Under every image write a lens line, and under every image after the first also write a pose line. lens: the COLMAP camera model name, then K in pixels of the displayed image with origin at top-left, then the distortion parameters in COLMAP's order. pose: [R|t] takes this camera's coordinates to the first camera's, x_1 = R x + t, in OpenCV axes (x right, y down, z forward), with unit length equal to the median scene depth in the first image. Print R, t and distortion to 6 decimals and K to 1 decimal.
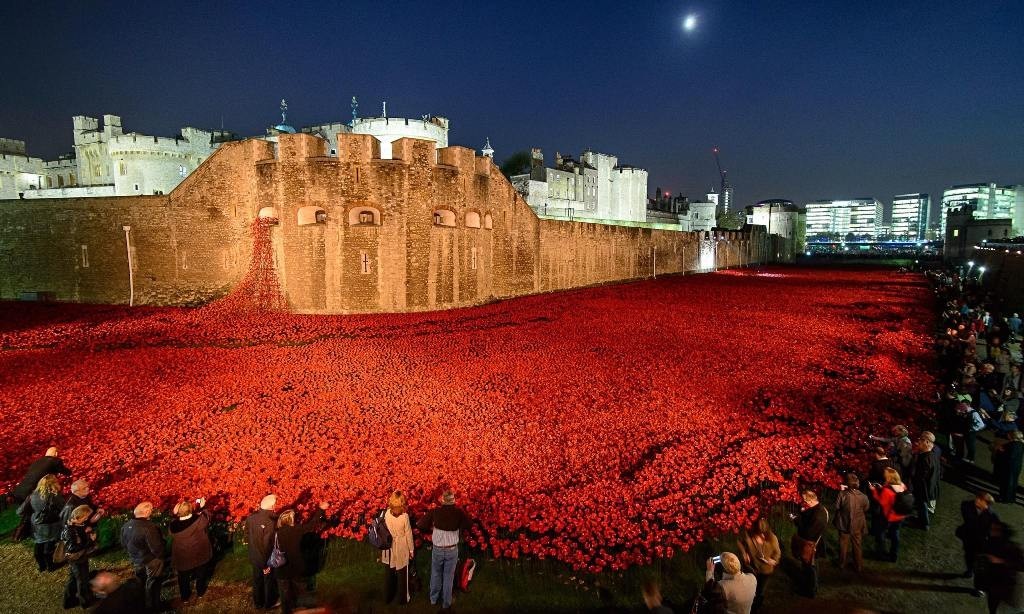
lens RADIAL K [[453.0, 0, 518.1], [0, 453.0, 284.8], [0, 0, 1]] dist [0.025772, -0.018688]
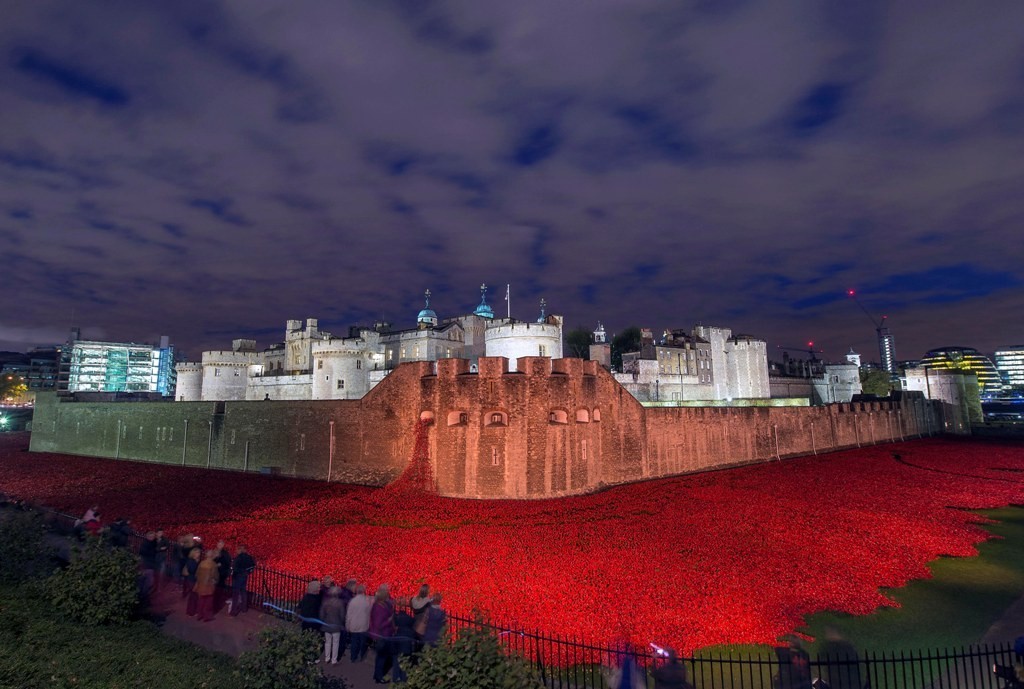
lens RADIAL K [[467.0, 0, 508.5], [0, 467.0, 331.1], [0, 0, 1]] dist [-0.019801, -0.000539]
pose [[0.962397, -0.044958, -0.267901, 0.049746], [-0.018231, 0.973296, -0.228828, -0.078662], [0.271034, 0.225107, 0.935878, -0.231921]]
